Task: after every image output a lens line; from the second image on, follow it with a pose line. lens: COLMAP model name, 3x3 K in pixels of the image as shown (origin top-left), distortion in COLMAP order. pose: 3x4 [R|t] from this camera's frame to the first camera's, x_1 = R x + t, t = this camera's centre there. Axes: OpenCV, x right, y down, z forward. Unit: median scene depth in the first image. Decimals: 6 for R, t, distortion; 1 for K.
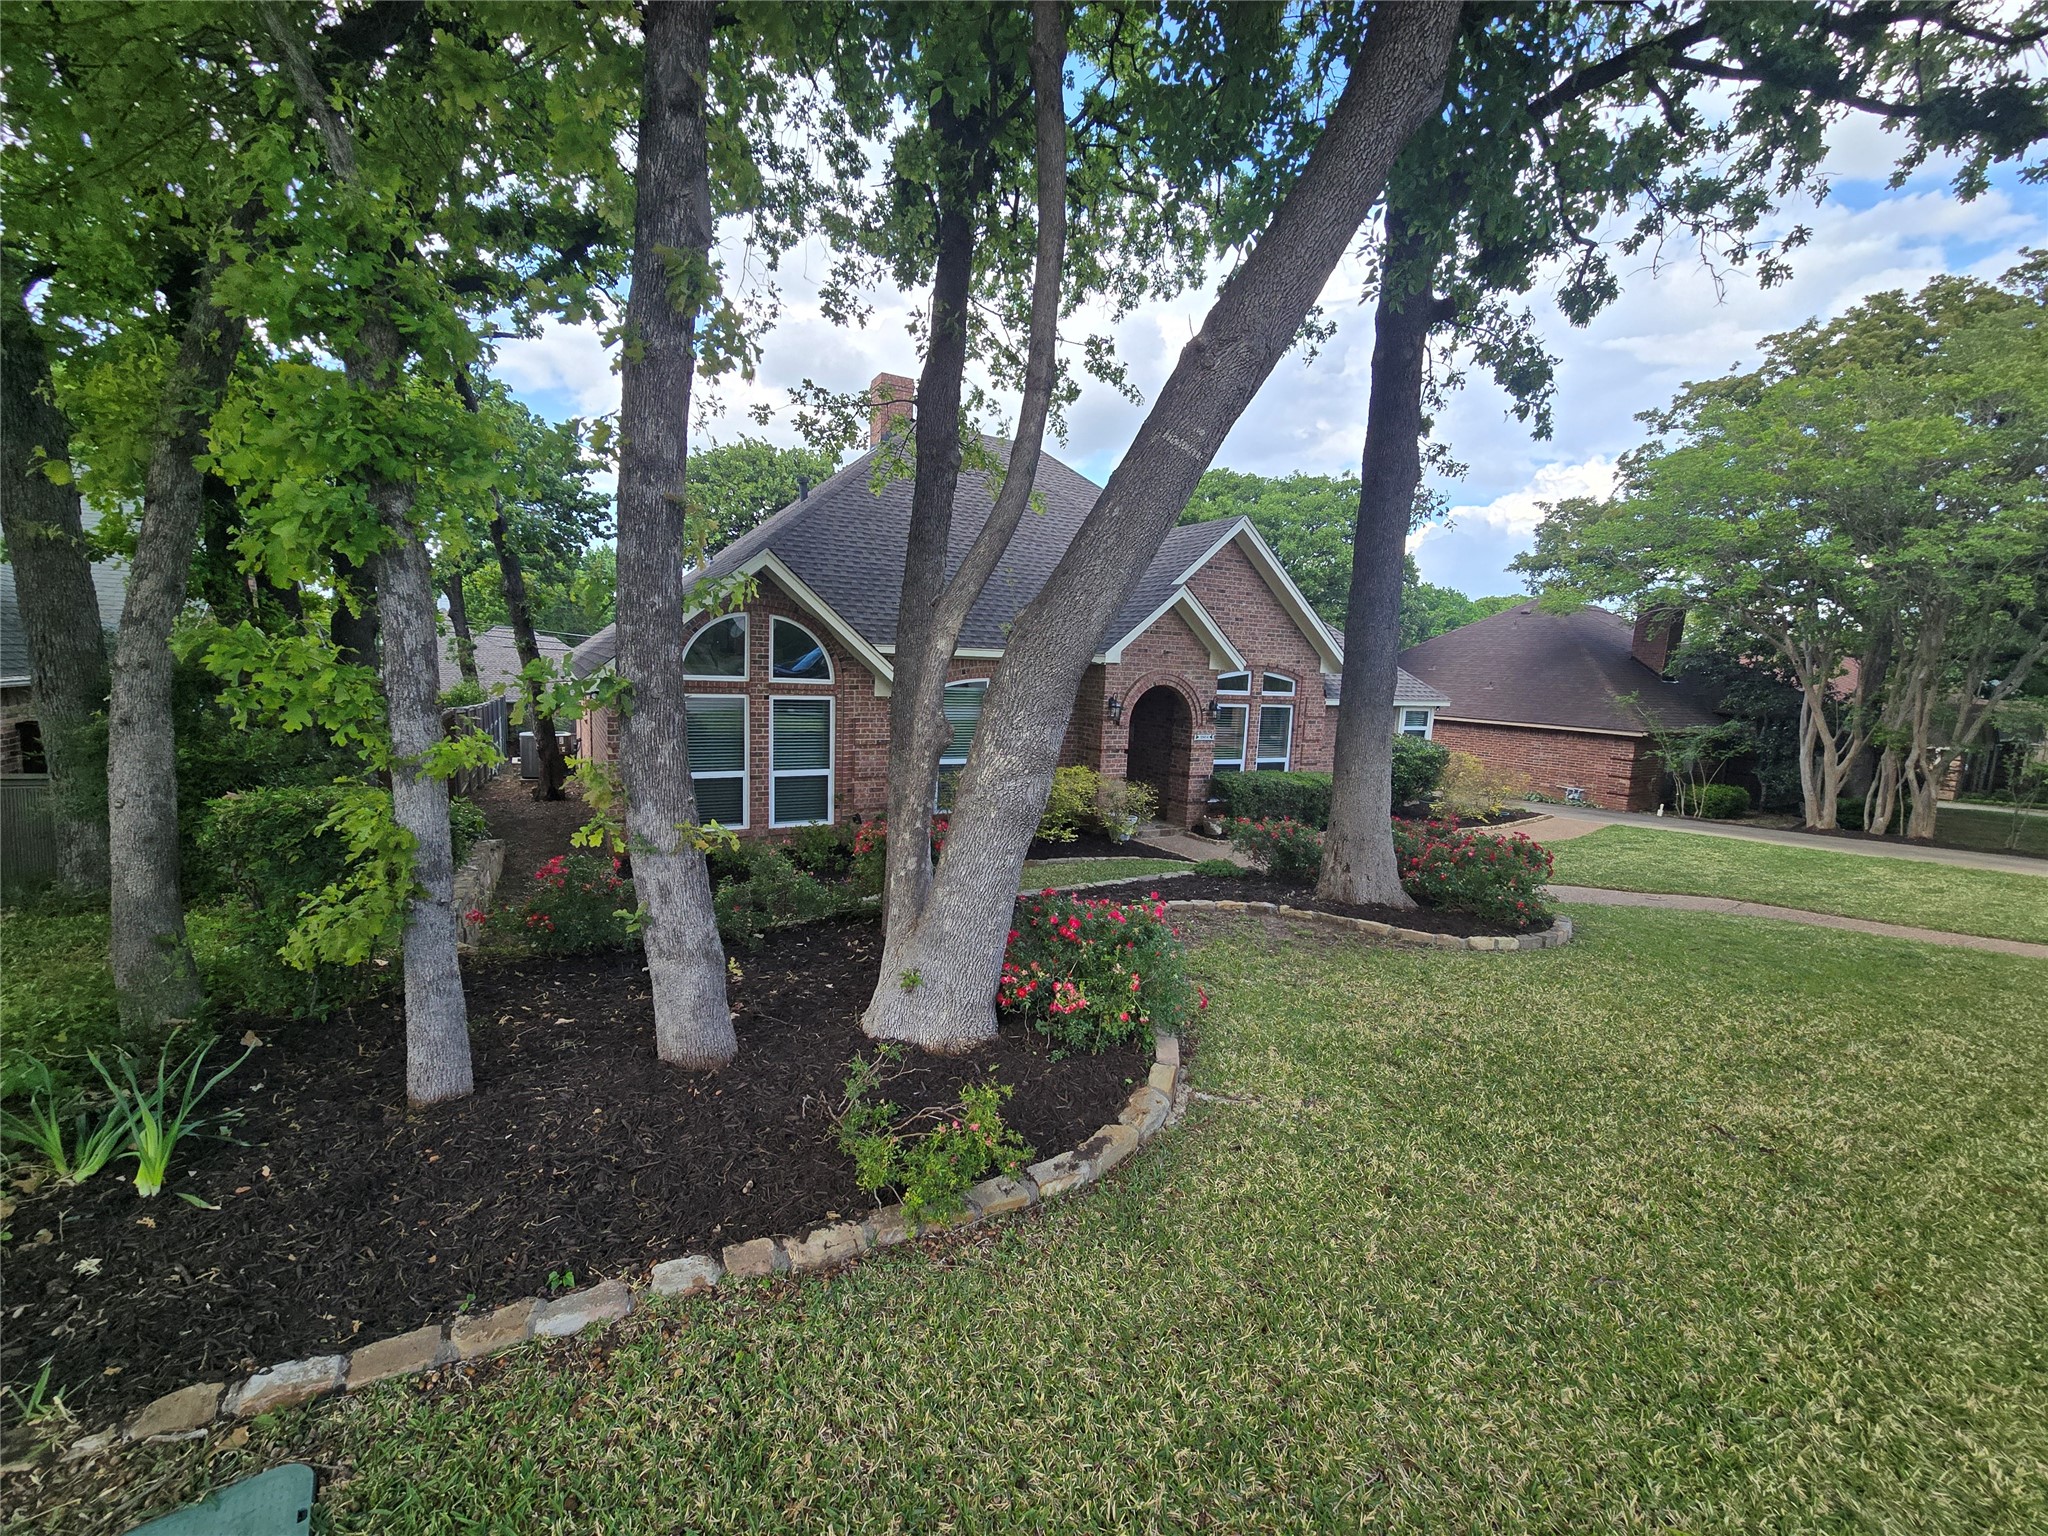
lens RADIAL K [[846.3, 0, 1024.0], [0, 846.3, 768.0], [0, 0, 1]] dist [0.000390, 0.000013]
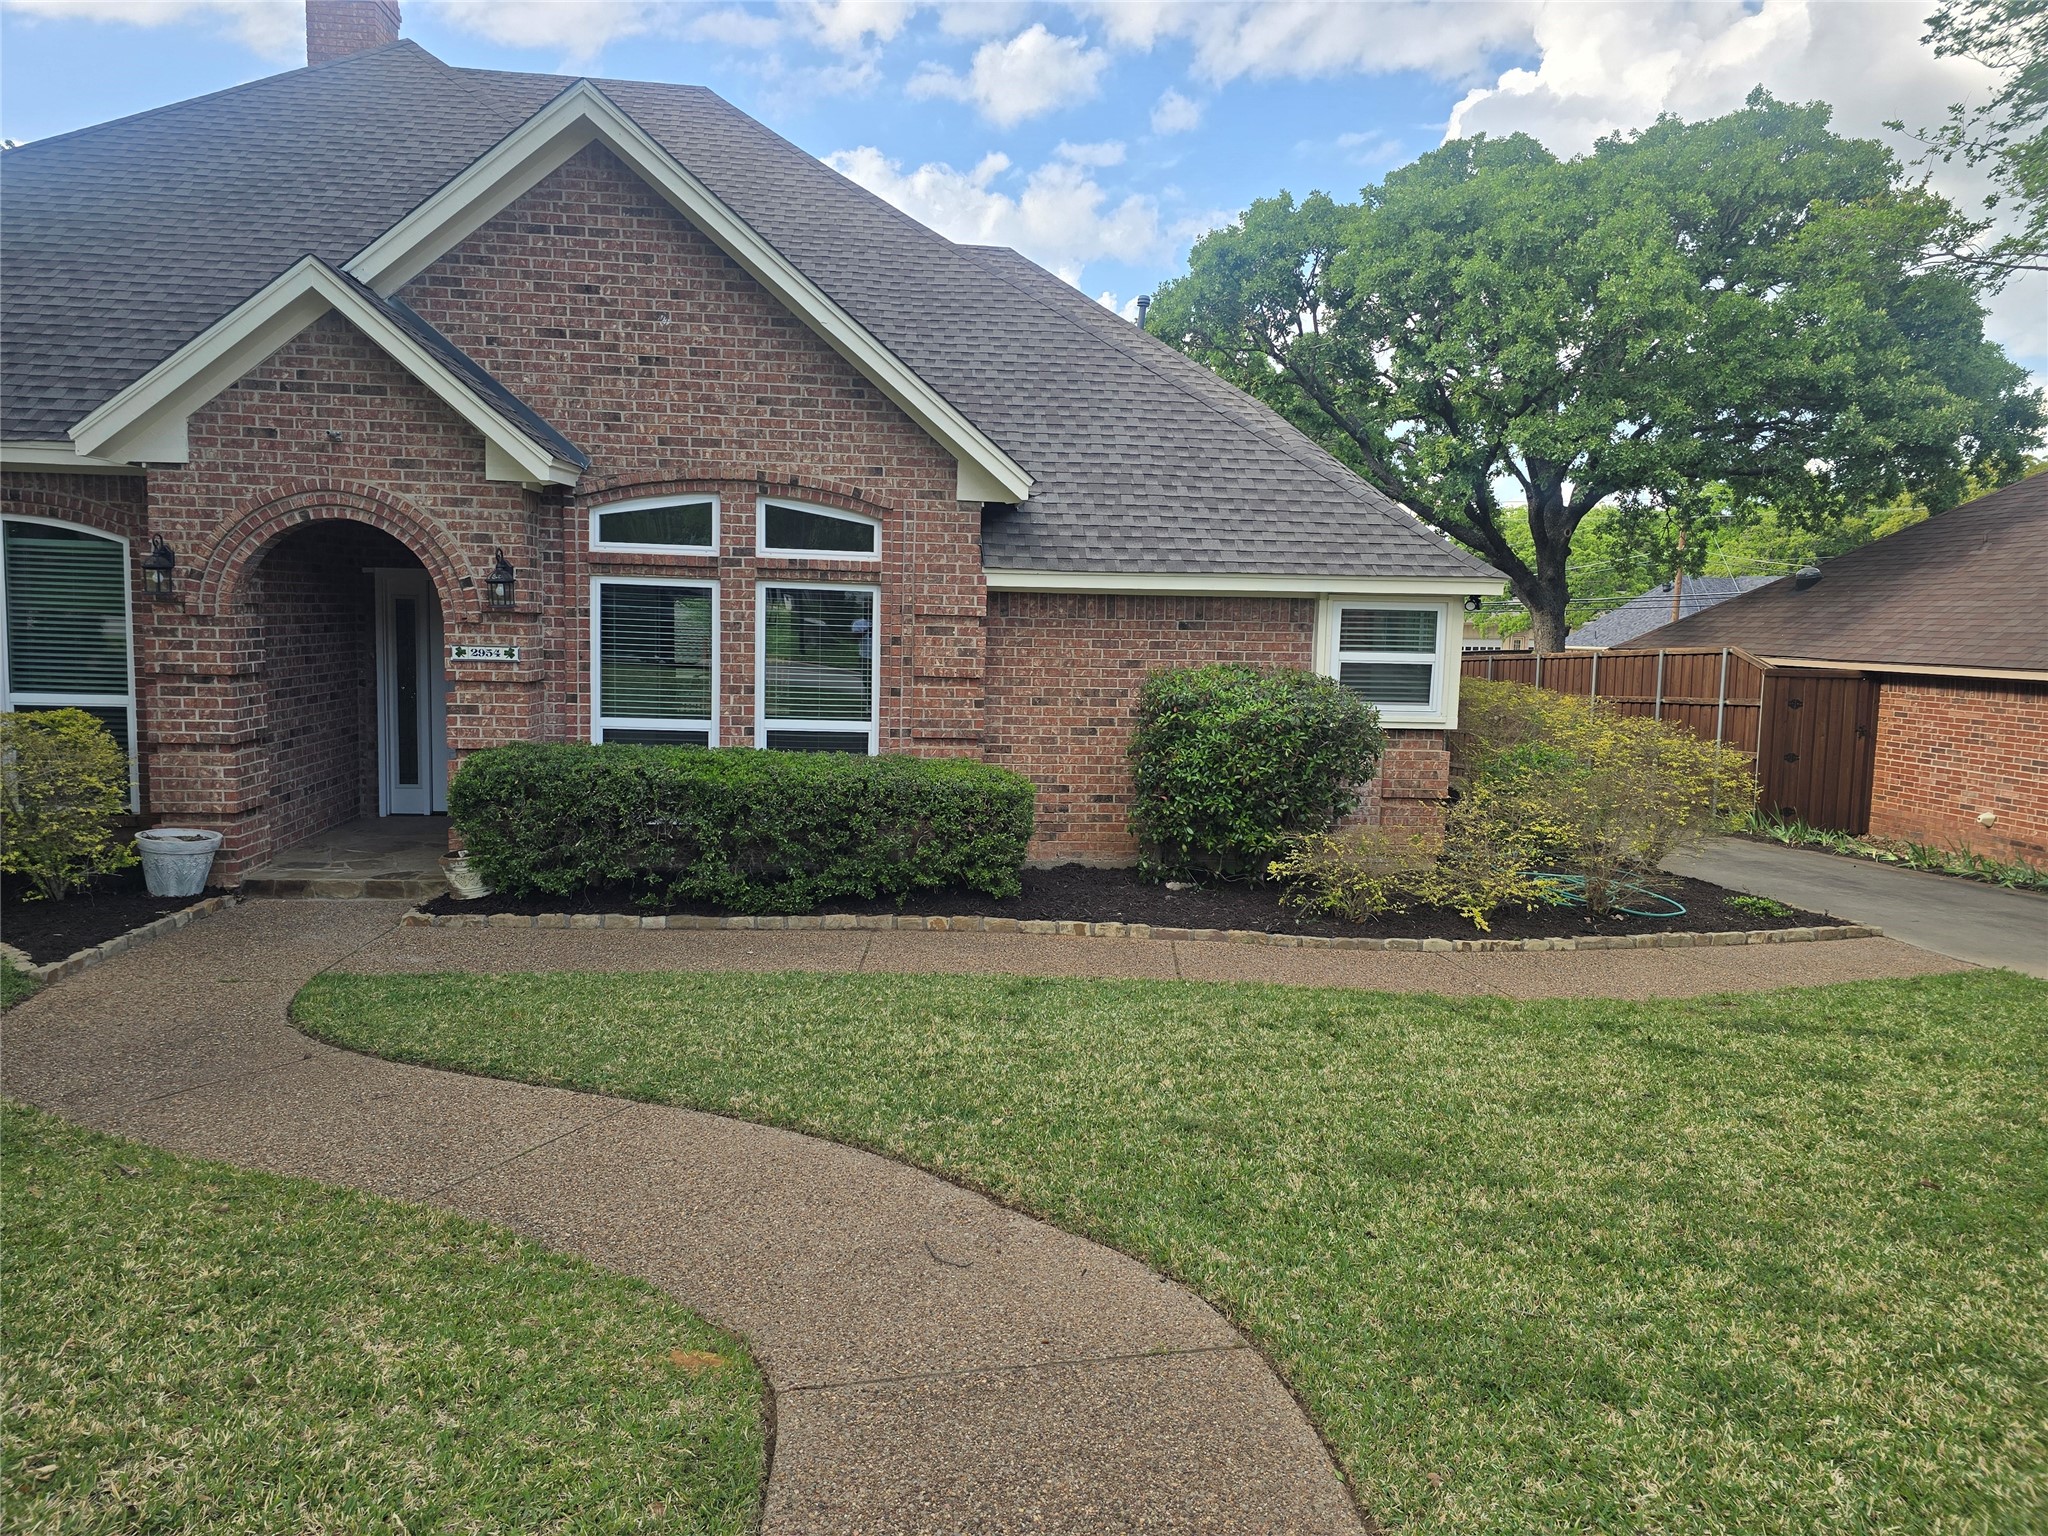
lens RADIAL K [[1379.2, 0, 1024.0], [0, 1379.2, 768.0], [0, 0, 1]] dist [0.092918, -0.120726]
pose [[0.918735, 0.060350, -0.390236, 0.631818], [-0.046640, 0.997919, 0.044522, -0.022576], [0.392111, -0.022704, 0.919638, 0.447588]]
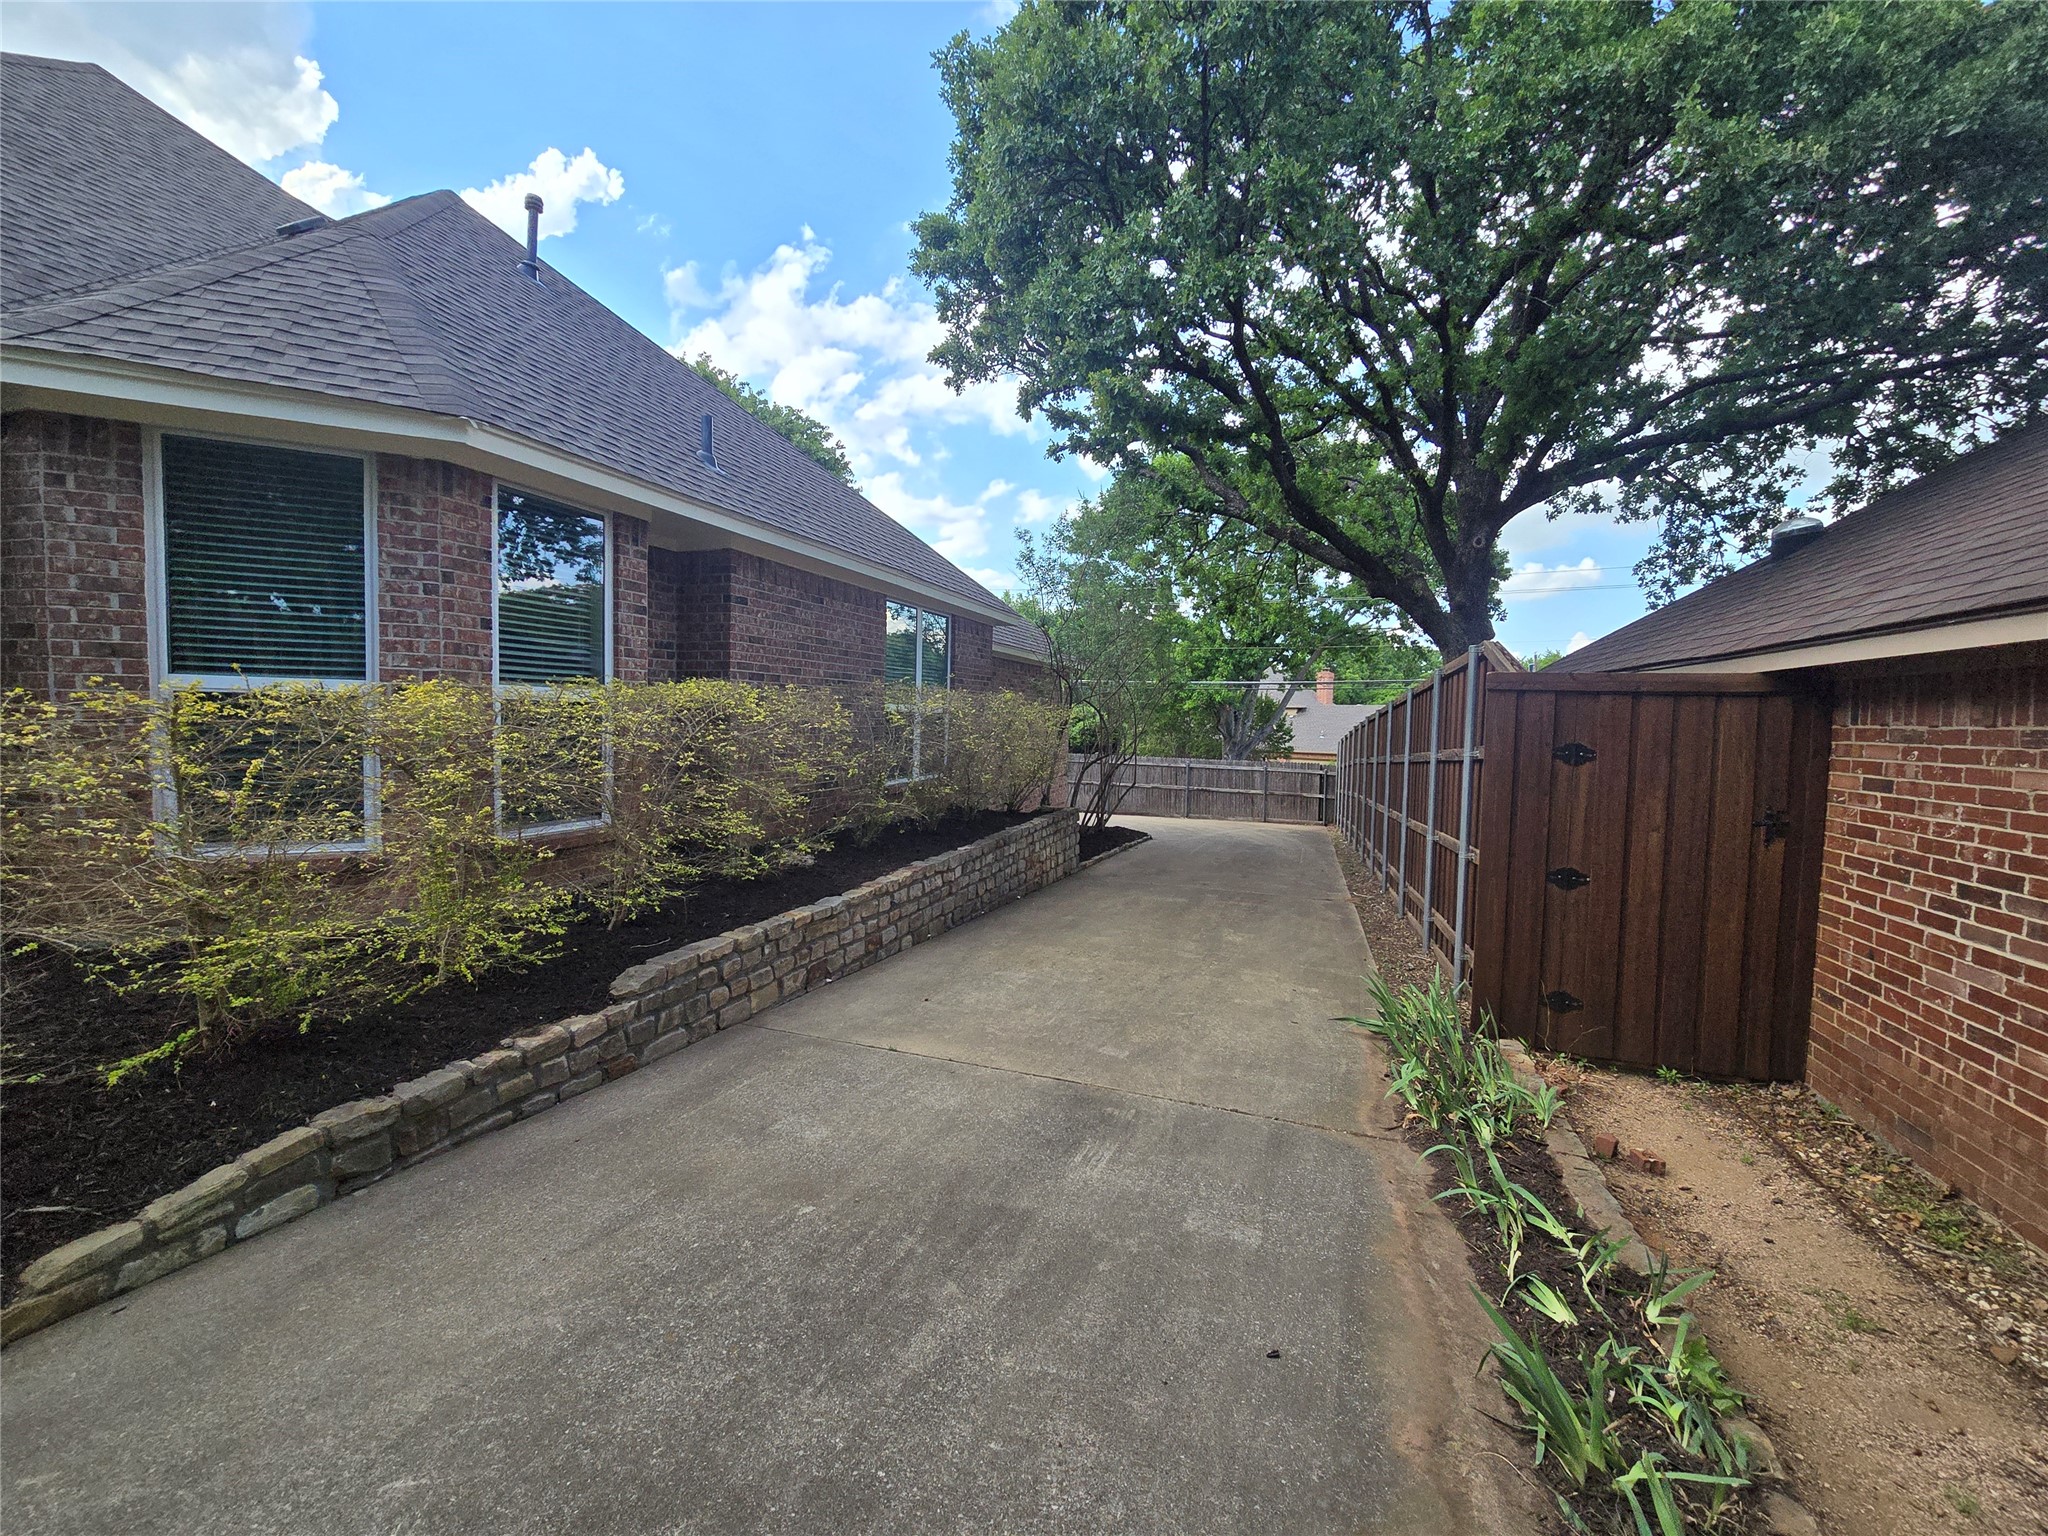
lens RADIAL K [[846.3, 0, 1024.0], [0, 846.3, 768.0], [0, 0, 1]] dist [0.000390, 0.000013]
pose [[0.663476, 0.055613, -0.746128, 0.853396], [-0.070388, 0.997450, 0.011755, -0.038076], [0.744879, 0.044719, 0.665699, 1.395859]]
